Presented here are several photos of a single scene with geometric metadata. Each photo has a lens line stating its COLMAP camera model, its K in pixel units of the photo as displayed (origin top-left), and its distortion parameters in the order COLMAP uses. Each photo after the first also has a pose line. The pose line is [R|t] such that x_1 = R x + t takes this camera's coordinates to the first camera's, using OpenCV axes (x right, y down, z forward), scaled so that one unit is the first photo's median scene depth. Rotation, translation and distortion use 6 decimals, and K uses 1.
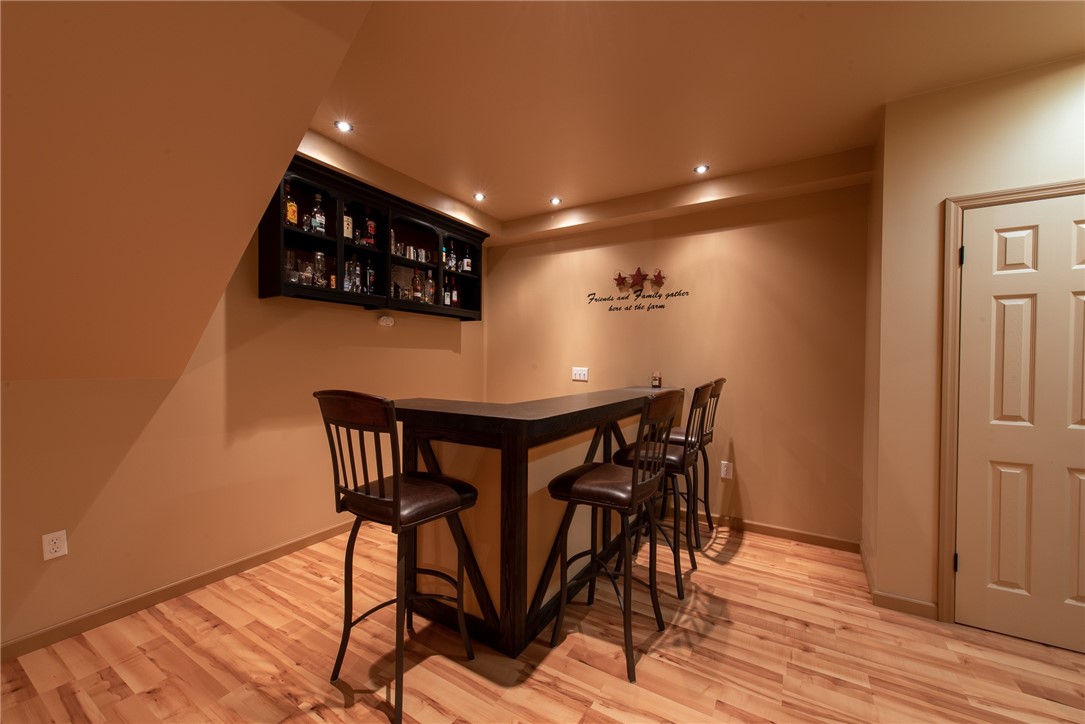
lens RADIAL K [[421.7, 0, 544.2], [0, 421.7, 365.8], [0, 0, 1]] dist [0.016982, -0.005265]
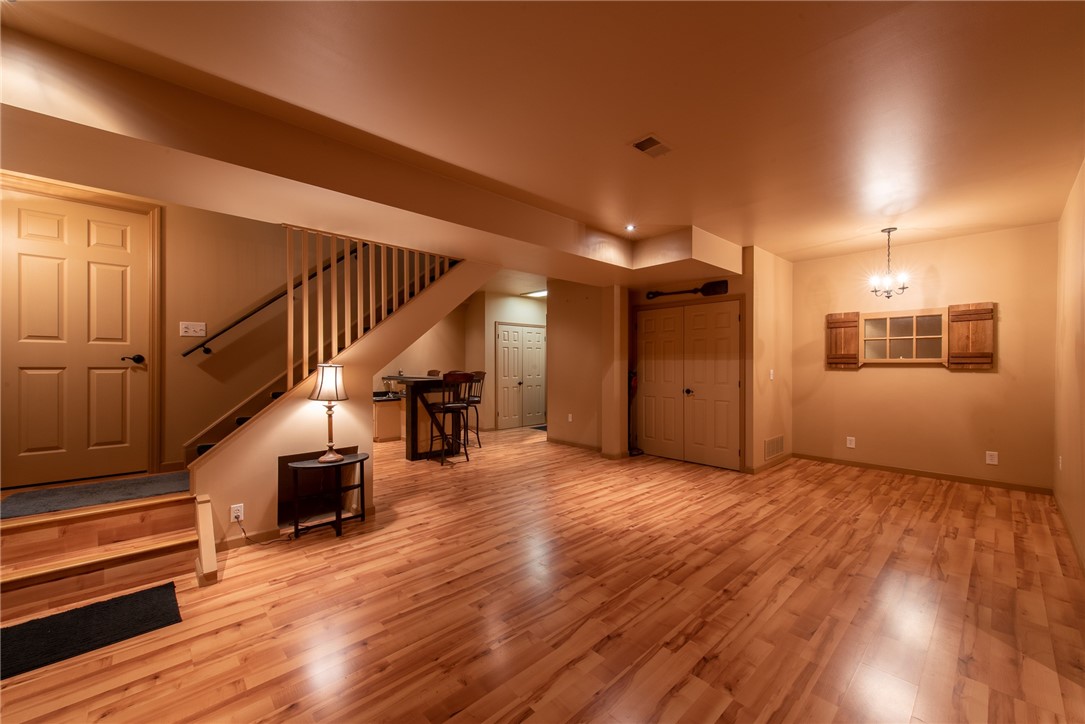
lens RADIAL K [[421.7, 0, 544.2], [0, 421.7, 365.8], [0, 0, 1]] dist [0.016982, -0.005265]
pose [[0.279629, -0.013712, 0.960010, -1.636533], [0.013628, 0.999854, 0.010312, -0.011299], [-0.960011, 0.010200, 0.279775, -0.306280]]
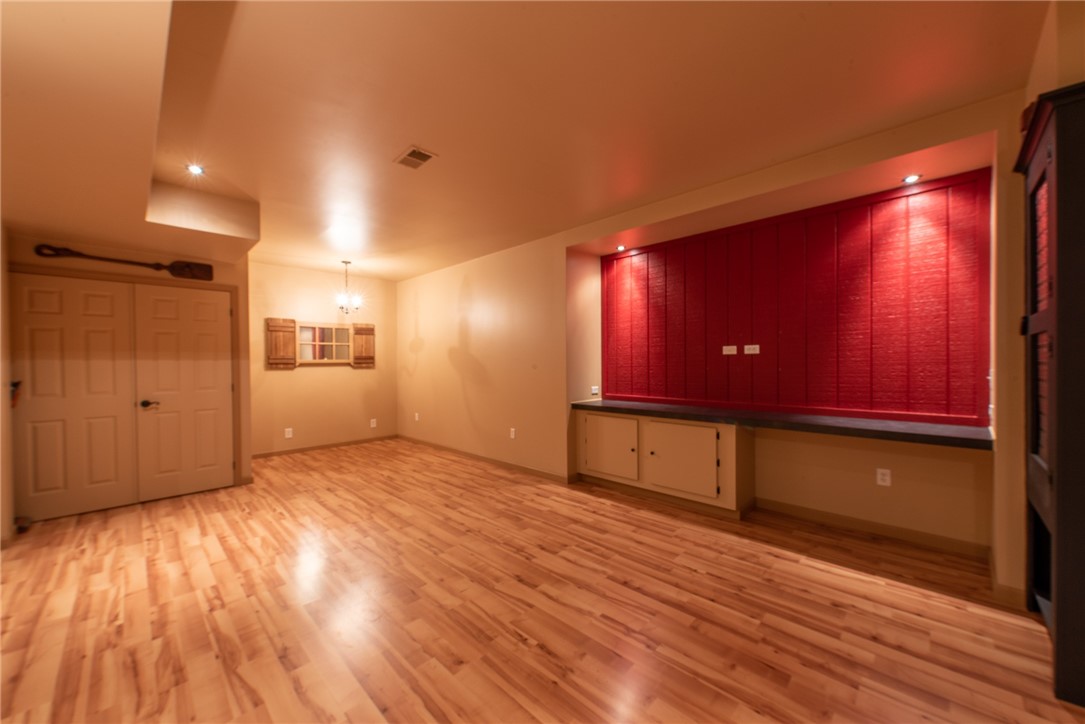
lens RADIAL K [[405.8, 0, 543.5], [0, 405.8, 366.0], [0, 0, 1]] dist [-0.000780, -0.000108]
pose [[-0.972193, -0.003082, 0.234160, -1.255036], [0.002565, 0.999713, 0.023811, -0.016668], [-0.234166, 0.023750, -0.971907, 0.442049]]
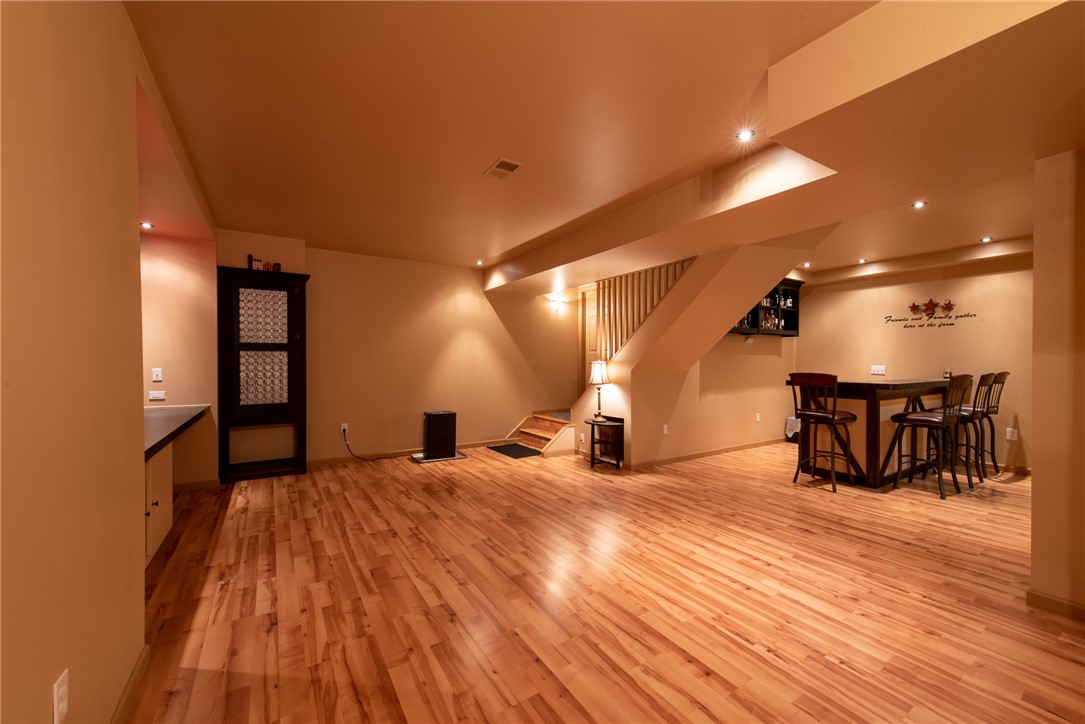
lens RADIAL K [[421.7, 0, 544.2], [0, 421.7, 365.8], [0, 0, 1]] dist [0.016982, -0.005265]
pose [[0.894589, -0.003968, -0.446873, -0.351981], [0.002604, 0.999990, -0.003668, 0.008190], [0.446883, 0.002118, 0.894590, -1.035116]]
